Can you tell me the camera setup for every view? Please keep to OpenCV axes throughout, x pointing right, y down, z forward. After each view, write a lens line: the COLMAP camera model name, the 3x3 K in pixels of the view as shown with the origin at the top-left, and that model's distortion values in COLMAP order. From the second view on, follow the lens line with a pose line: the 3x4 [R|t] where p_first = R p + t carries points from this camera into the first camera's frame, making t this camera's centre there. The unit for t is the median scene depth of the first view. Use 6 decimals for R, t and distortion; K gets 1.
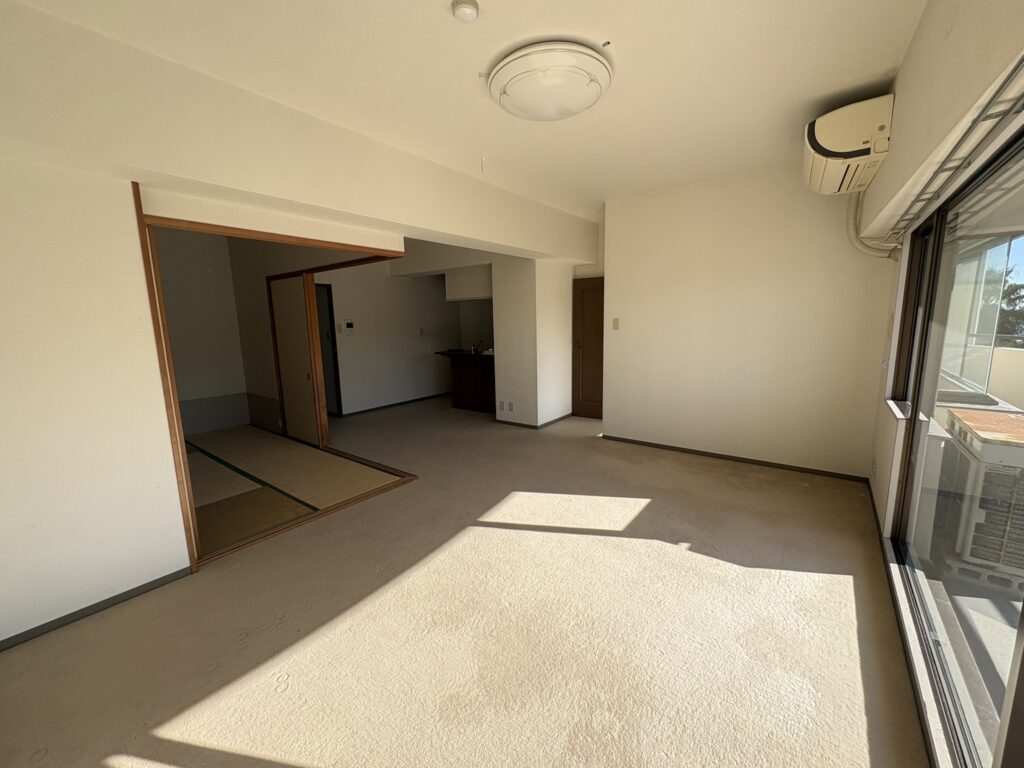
lens RADIAL K [[407.0, 0, 513.7], [0, 407.0, 388.0], [0, 0, 1]] dist [-0.000061, -0.000110]
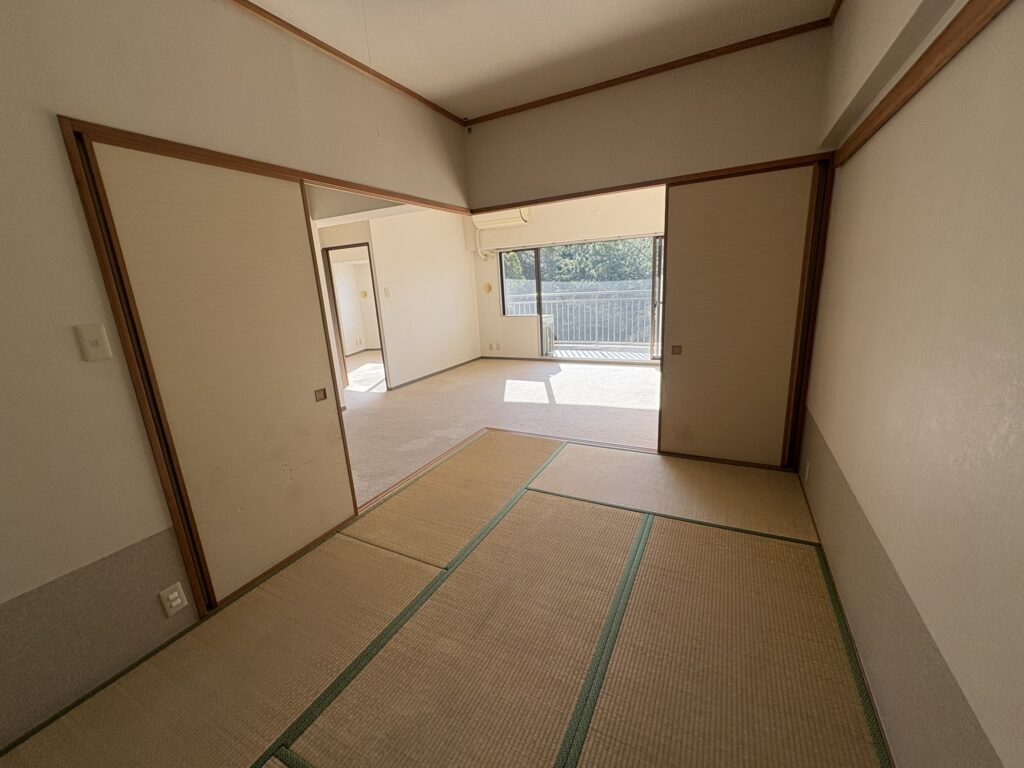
lens RADIAL K [[407.0, 0, 514.4], [0, 407.0, 383.8], [0, 0, 1]] dist [-0.000061, -0.000110]
pose [[-0.161330, -0.213376, 0.963558, -1.014717], [0.195685, 0.950046, 0.243148, -0.118097], [-0.967306, 0.227781, -0.111517, 0.827643]]
